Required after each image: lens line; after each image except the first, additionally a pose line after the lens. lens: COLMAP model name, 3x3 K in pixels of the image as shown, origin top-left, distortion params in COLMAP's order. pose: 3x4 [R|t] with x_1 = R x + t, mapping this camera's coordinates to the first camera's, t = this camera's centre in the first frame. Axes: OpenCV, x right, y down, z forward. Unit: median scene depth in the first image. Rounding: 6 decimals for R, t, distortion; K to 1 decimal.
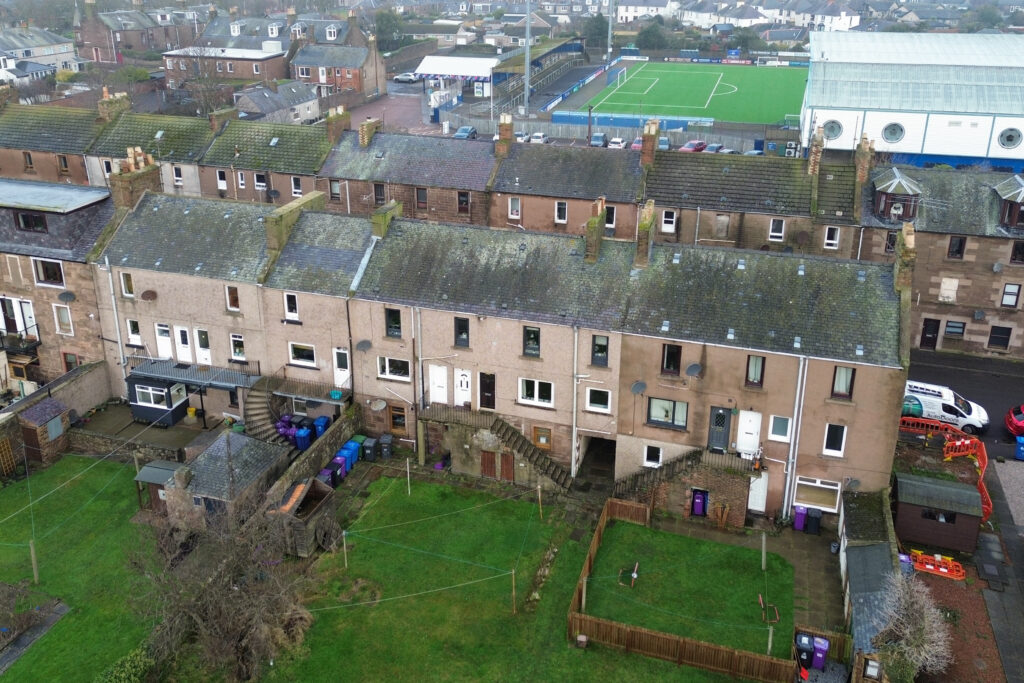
lens RADIAL K [[837.2, 0, 516.5], [0, 837.2, 342.3], [0, 0, 1]] dist [0.063685, -0.071772]
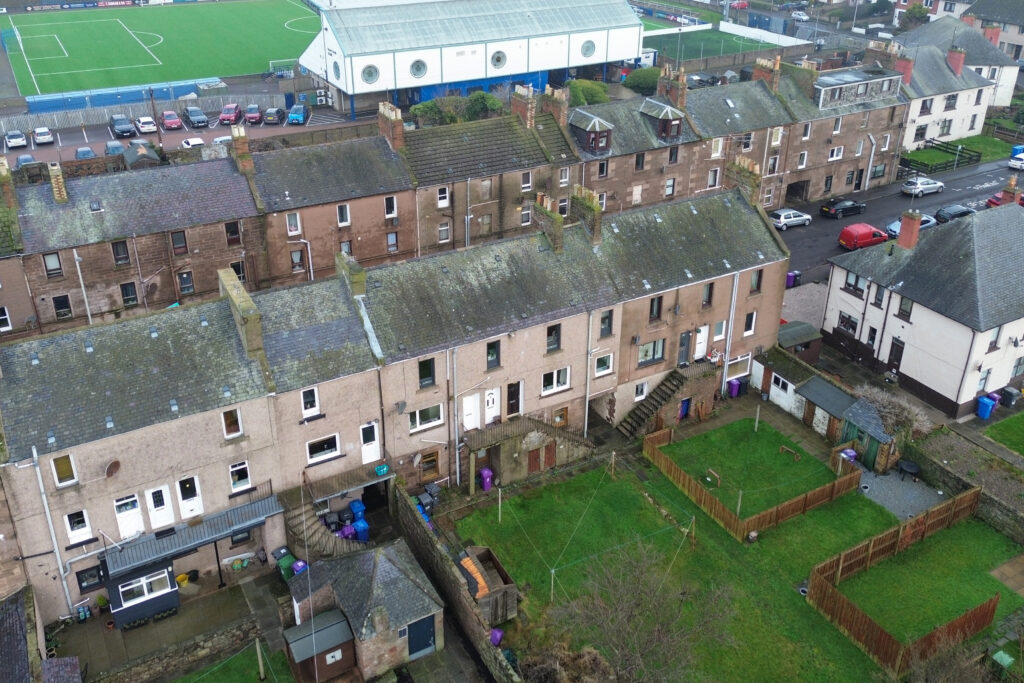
lens RADIAL K [[837.2, 0, 516.5], [0, 837.2, 342.3], [0, 0, 1]] dist [0.063685, -0.071772]
pose [[0.688977, -0.361727, 0.628064, -0.629851], [0.301562, 0.931054, 0.205421, -0.210121], [-0.659069, 0.047870, 0.750558, 0.192869]]
